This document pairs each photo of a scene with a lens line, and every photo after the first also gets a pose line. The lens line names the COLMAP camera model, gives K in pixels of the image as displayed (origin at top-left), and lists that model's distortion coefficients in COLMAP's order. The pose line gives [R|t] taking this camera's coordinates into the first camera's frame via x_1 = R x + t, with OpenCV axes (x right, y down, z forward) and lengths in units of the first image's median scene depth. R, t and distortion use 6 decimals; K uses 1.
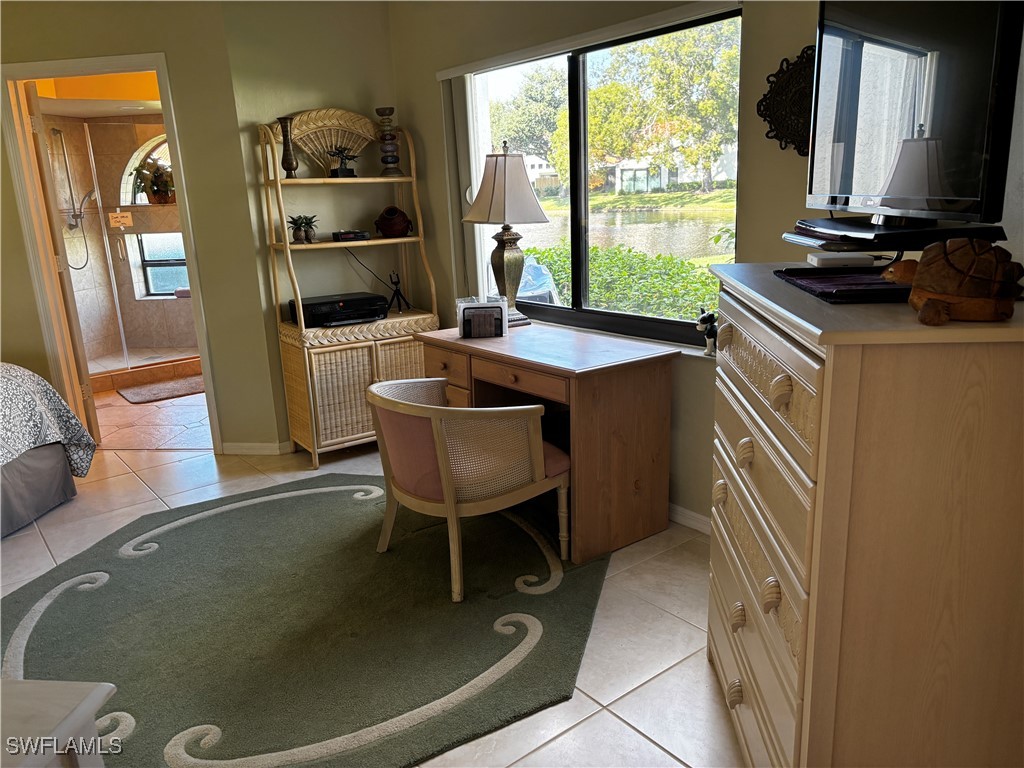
lens RADIAL K [[776.3, 0, 512.0], [0, 776.3, 384.0], [0, 0, 1]] dist [0.000848, 0.005975]
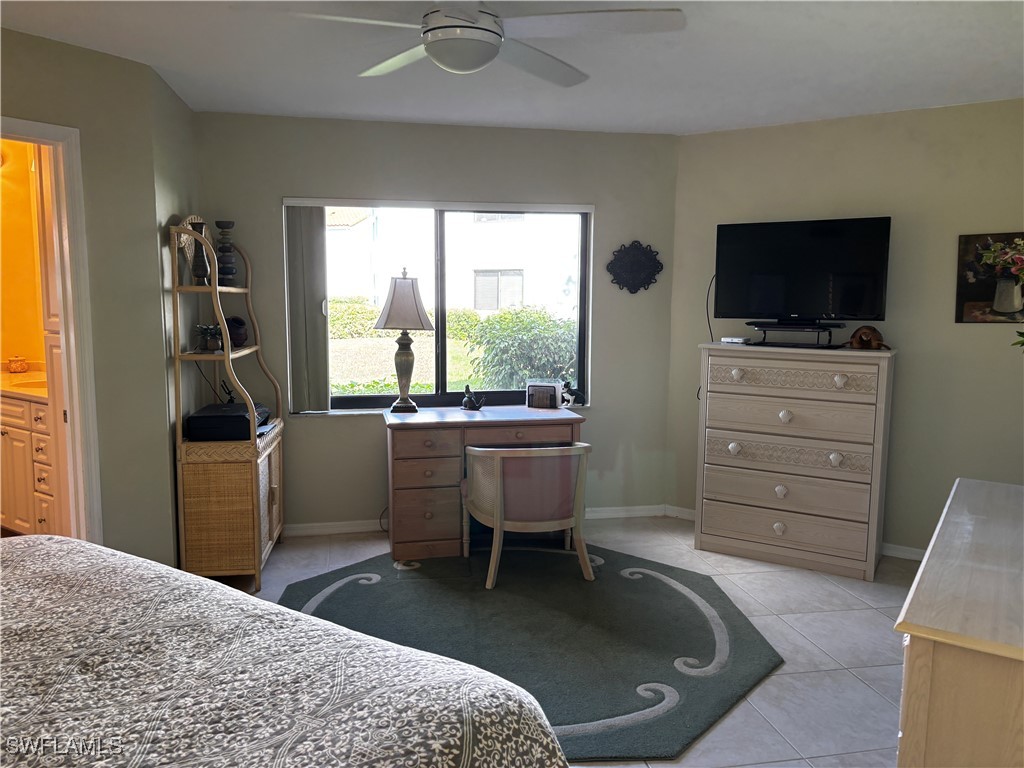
lens RADIAL K [[772.8, 0, 510.1], [0, 772.8, 390.0], [0, 0, 1]] dist [0.053590, -0.055498]
pose [[0.470801, -0.065991, 0.879768, -0.979630], [0.193138, 0.980719, -0.029792, -0.038921], [-0.860839, 0.183942, 0.474469, 0.258274]]
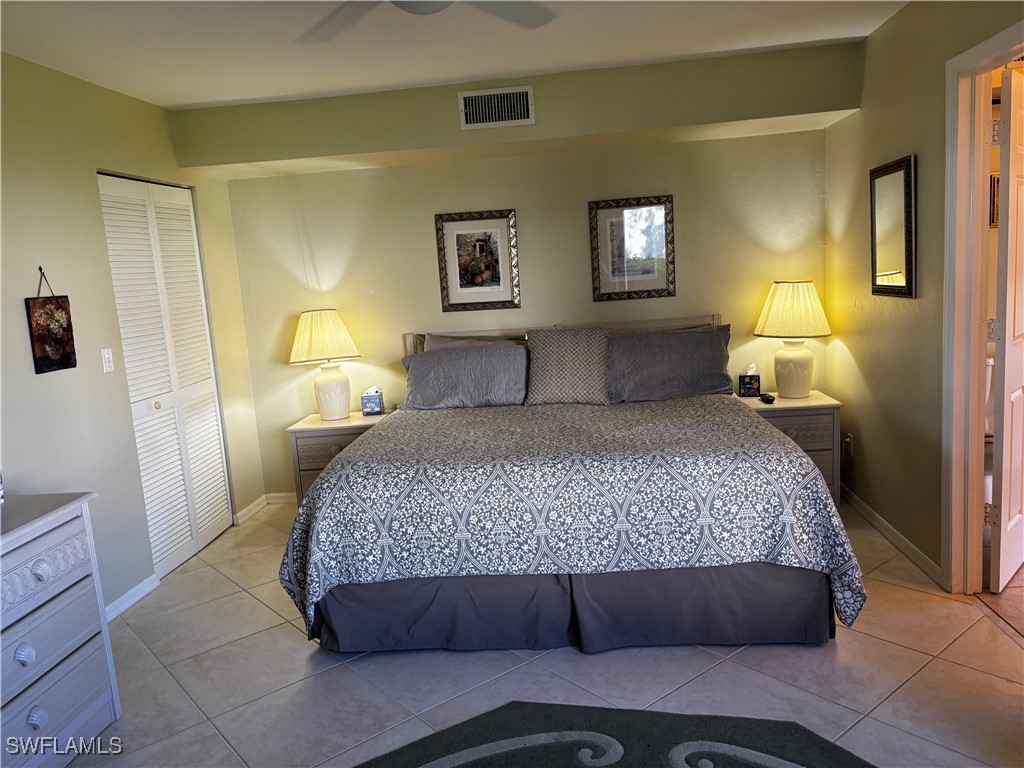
lens RADIAL K [[760.0, 0, 518.3], [0, 760.0, 399.6], [0, 0, 1]] dist [0.076160, -0.106857]
pose [[0.028838, 0.205135, -0.978309, 0.097711], [-0.184923, 0.962917, 0.196456, -0.164128], [0.982330, 0.175246, 0.065703, 0.596267]]
